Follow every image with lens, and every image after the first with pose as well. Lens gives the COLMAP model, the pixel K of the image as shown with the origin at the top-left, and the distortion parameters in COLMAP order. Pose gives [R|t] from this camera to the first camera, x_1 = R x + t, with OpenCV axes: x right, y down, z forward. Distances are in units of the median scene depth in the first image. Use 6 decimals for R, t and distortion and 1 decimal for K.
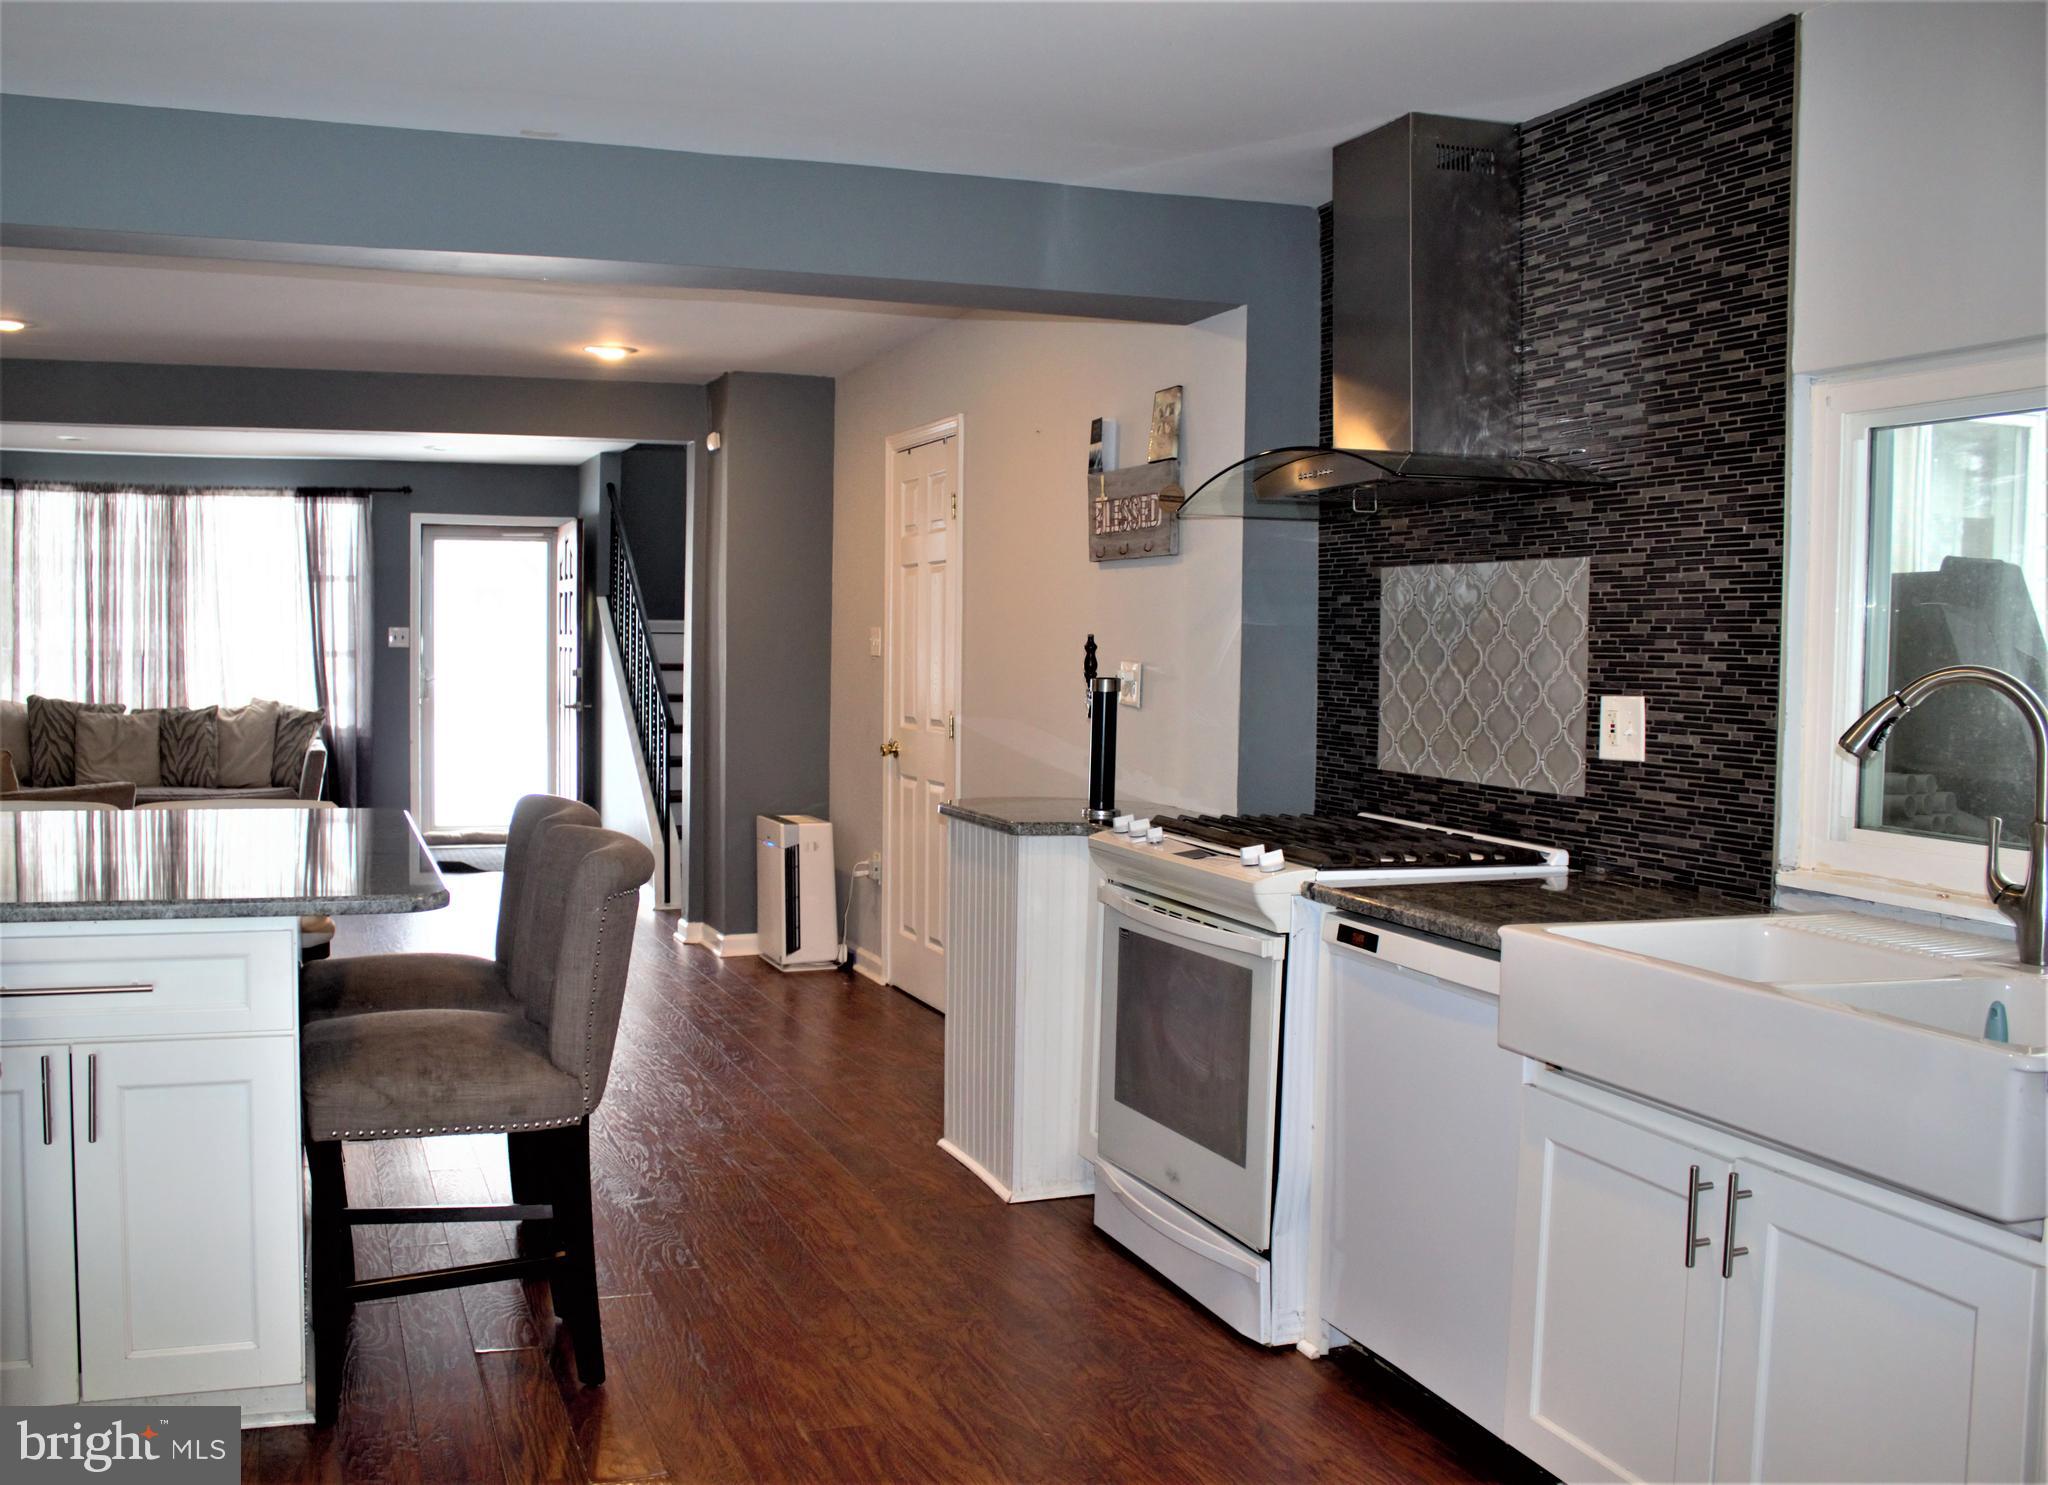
lens RADIAL K [[1837.8, 0, 1004.6], [0, 1837.8, 729.3], [0, 0, 1]] dist [-0.114449, 0.034444]
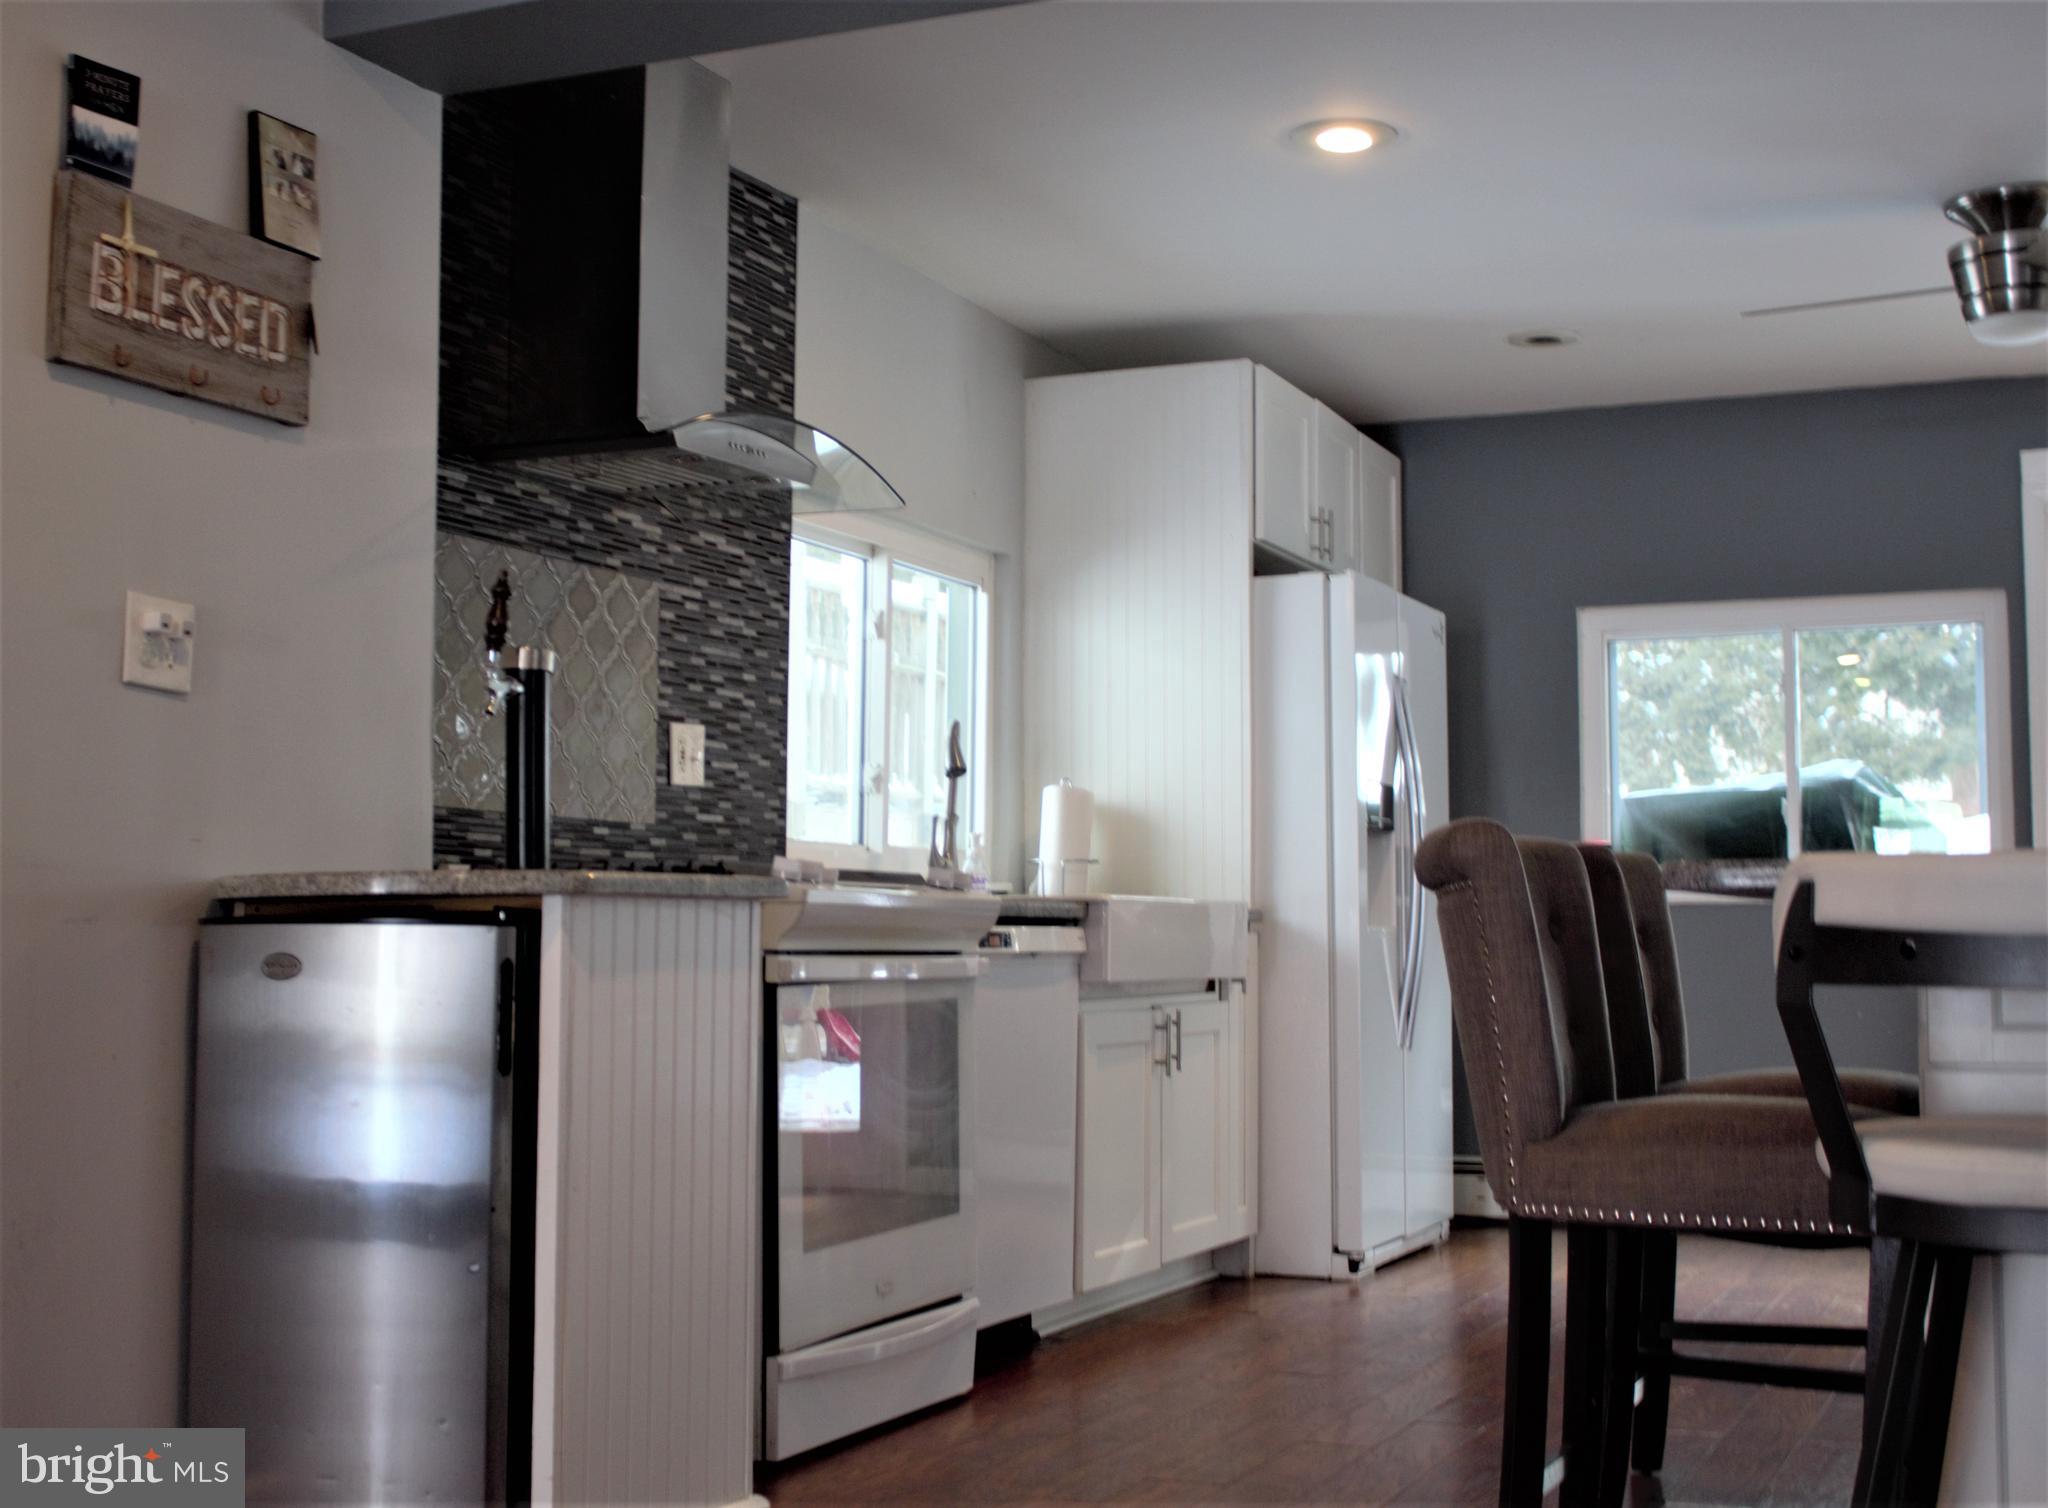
lens RADIAL K [[2407.7, 0, 1011.8], [0, 2407.7, 747.7], [0, 0, 1]] dist [-0.051313, 0.000000]
pose [[-0.689577, 0.035466, 0.723343, -0.782308], [0.022447, 0.999367, -0.027600, 0.037492], [-0.723864, -0.002796, -0.689937, 1.810254]]
